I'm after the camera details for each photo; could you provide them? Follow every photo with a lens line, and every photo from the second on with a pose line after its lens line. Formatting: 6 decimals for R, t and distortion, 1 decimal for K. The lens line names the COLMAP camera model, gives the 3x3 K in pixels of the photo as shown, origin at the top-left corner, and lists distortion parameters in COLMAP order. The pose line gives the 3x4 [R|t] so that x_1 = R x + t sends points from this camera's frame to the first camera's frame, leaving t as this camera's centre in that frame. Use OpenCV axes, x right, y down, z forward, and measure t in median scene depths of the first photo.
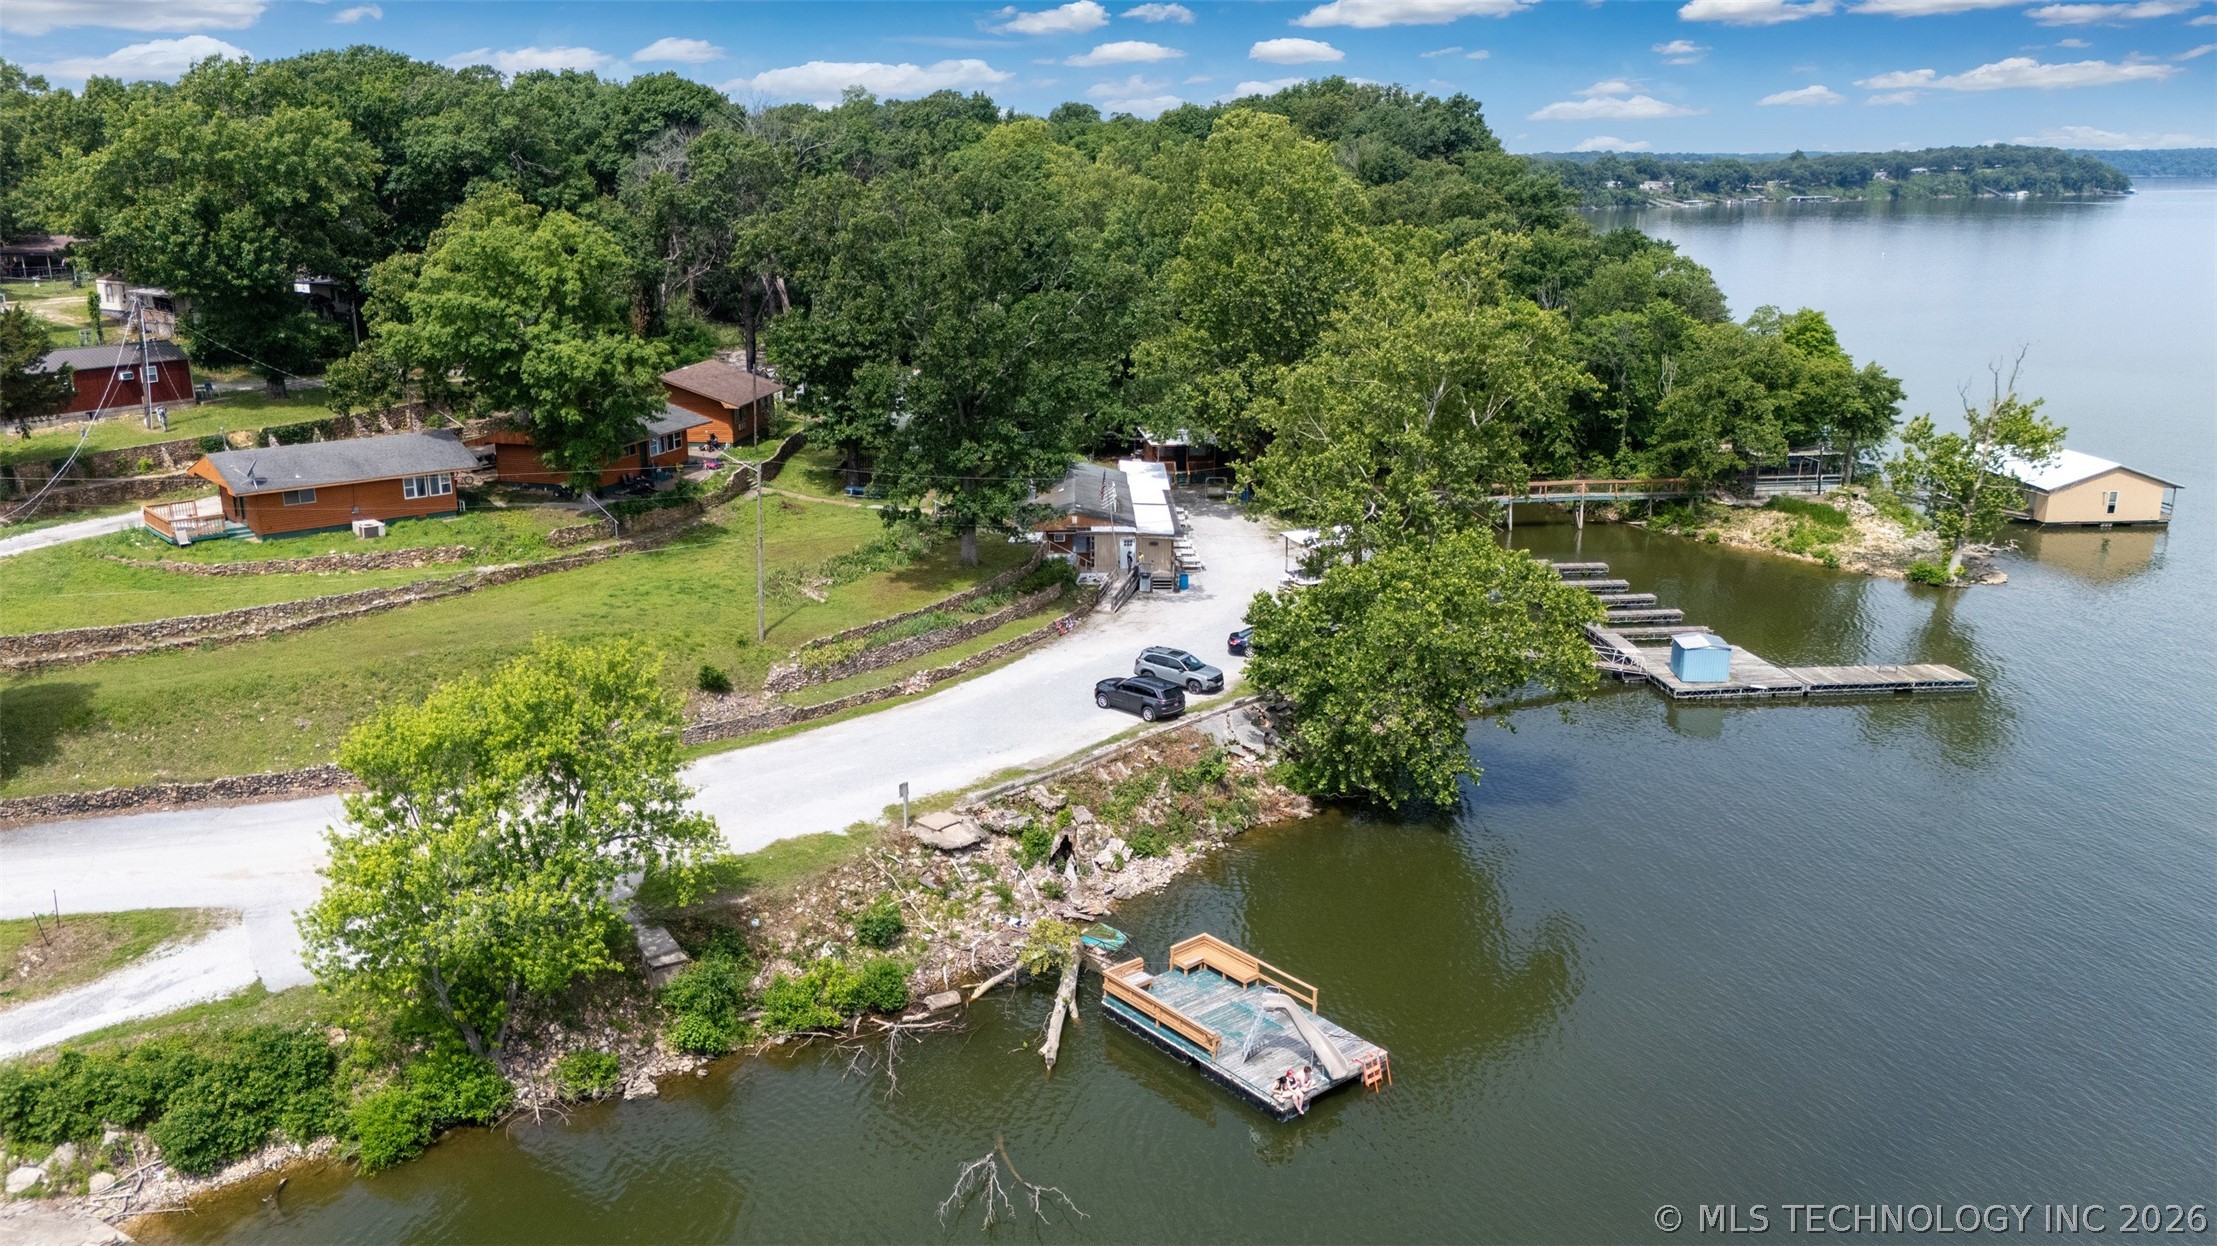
lens RADIAL K [[1624.8, 0, 1093.5], [0, 1624.8, 627.8], [0, 0, 1]] dist [0.076495, -0.076554]
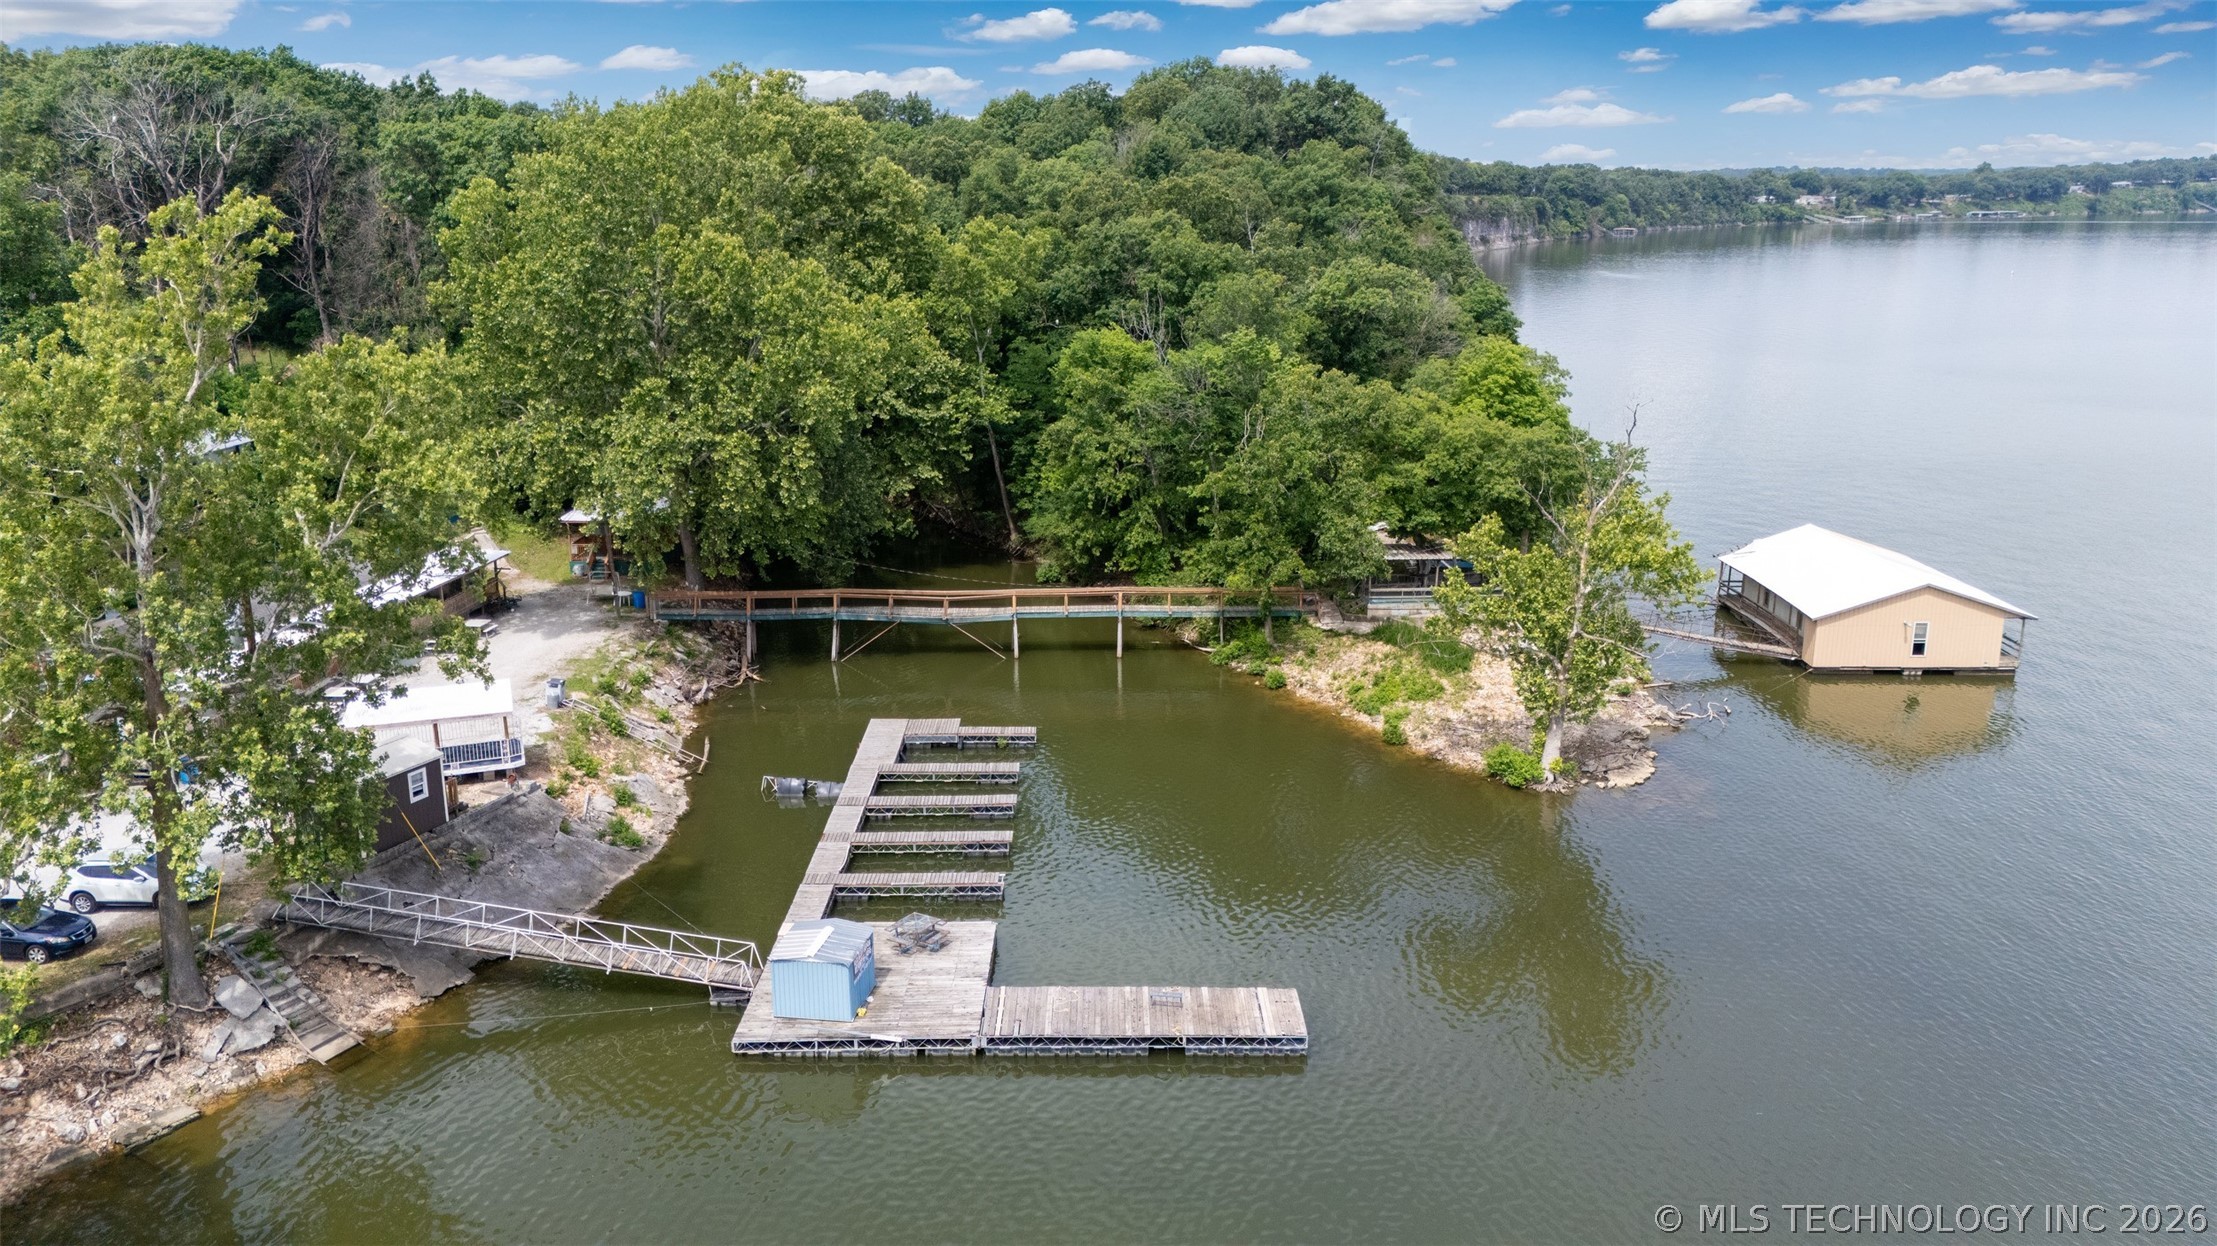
lens RADIAL K [[1624.8, 0, 1093.5], [0, 1624.8, 627.8], [0, 0, 1]] dist [0.076495, -0.076554]
pose [[0.994421, 0.021959, -0.103177, 0.505169], [-0.023281, 0.999661, -0.011617, -0.091609], [0.102887, 0.013954, 0.994595, 0.447926]]
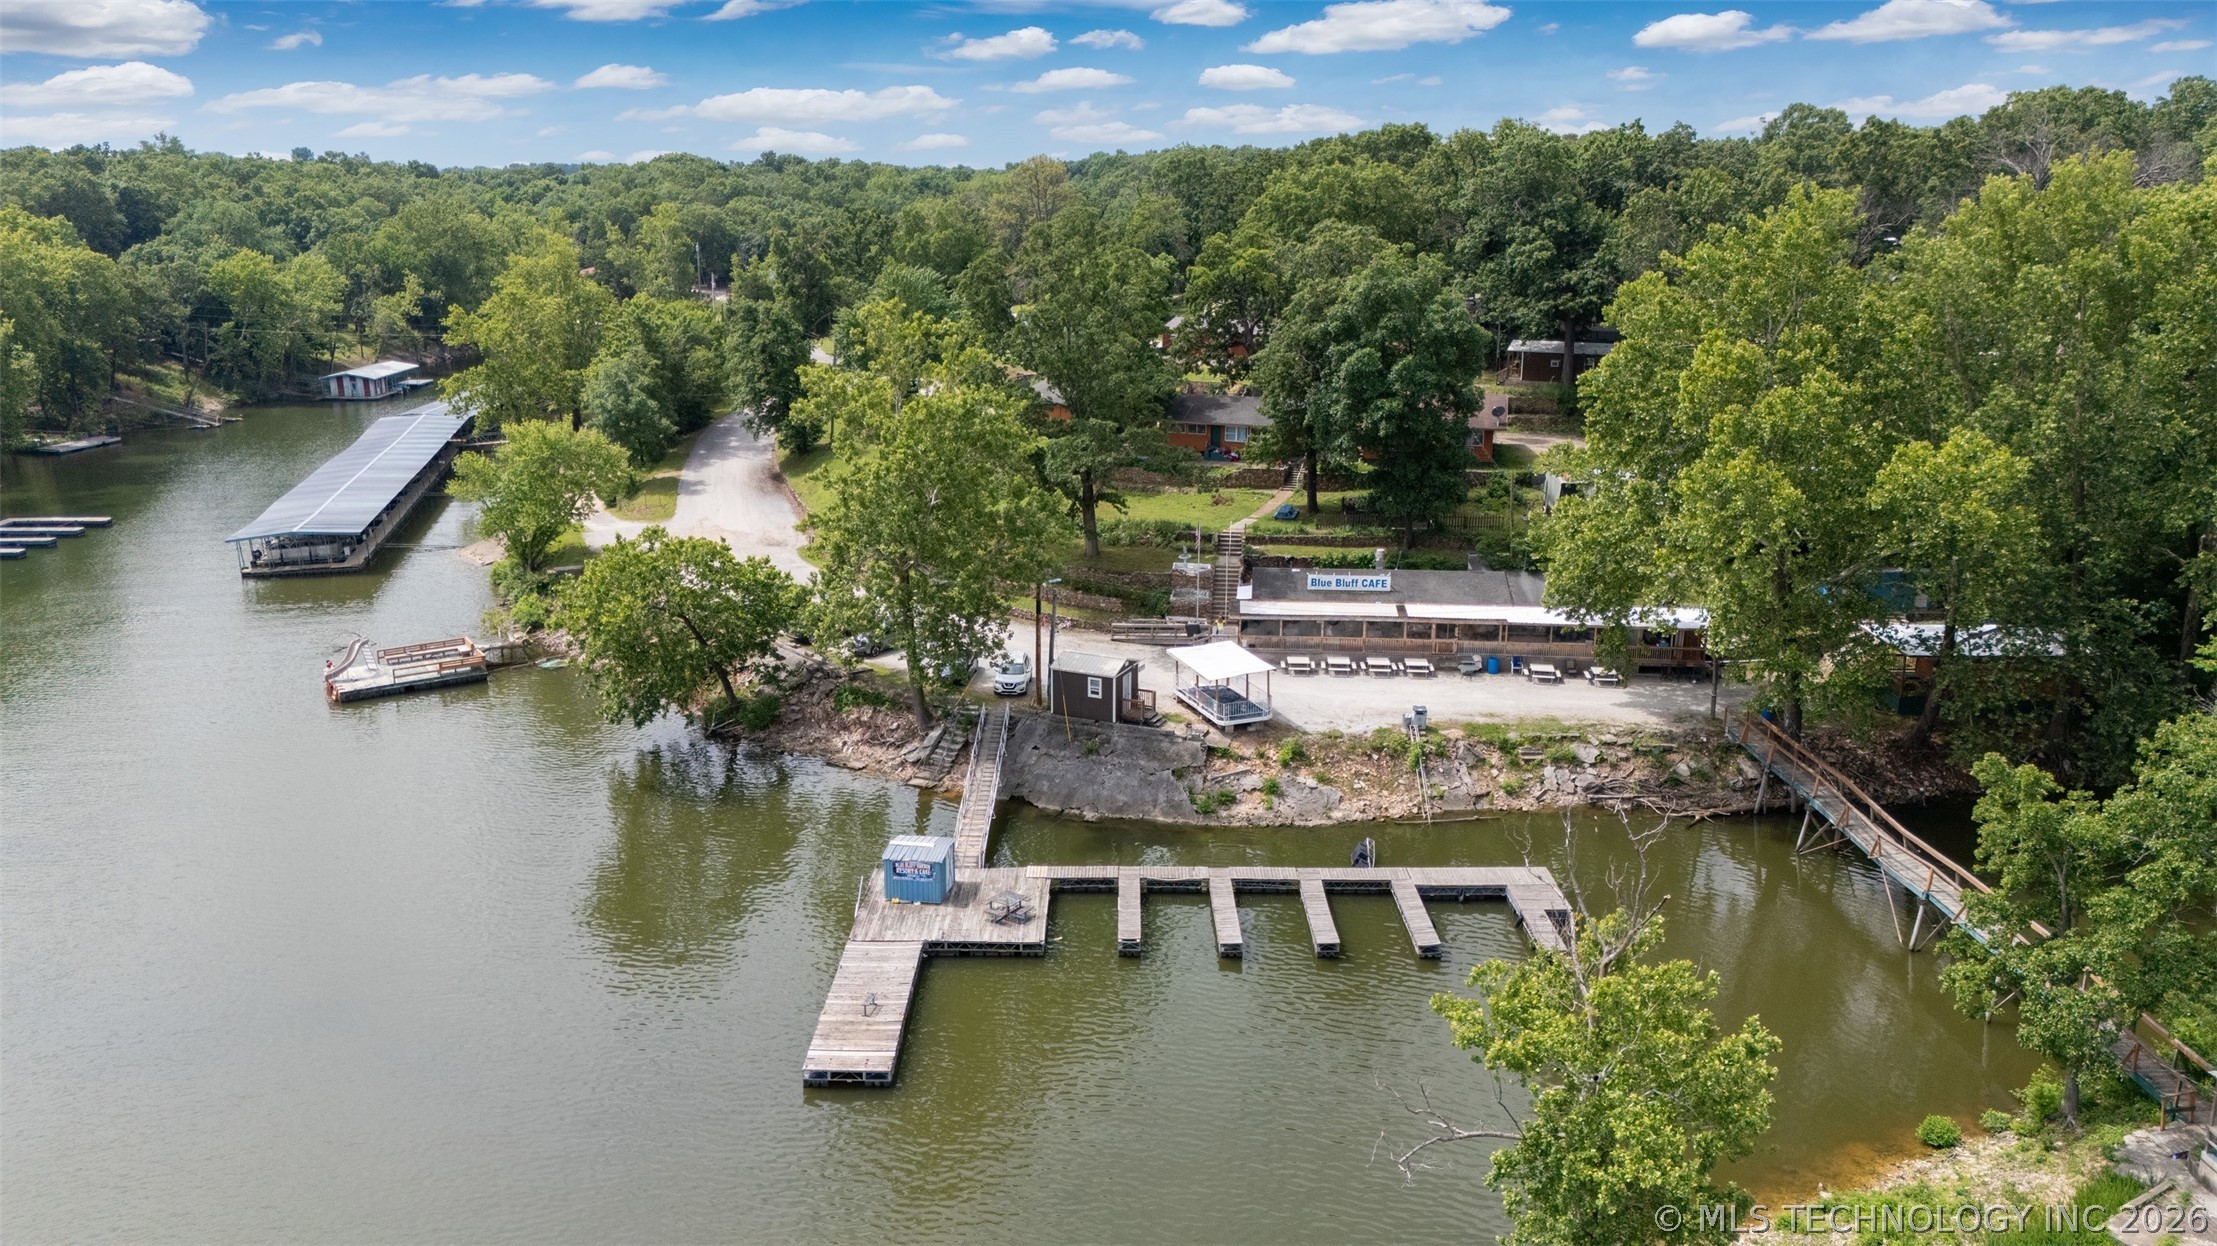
lens RADIAL K [[1624.8, 0, 1093.5], [0, 1624.8, 627.8], [0, 0, 1]] dist [0.076495, -0.076554]
pose [[-0.107753, 0.243793, -0.963823, 1.039502], [-0.276566, 0.923849, 0.264601, -0.298044], [0.954935, 0.295073, -0.032123, 1.044021]]
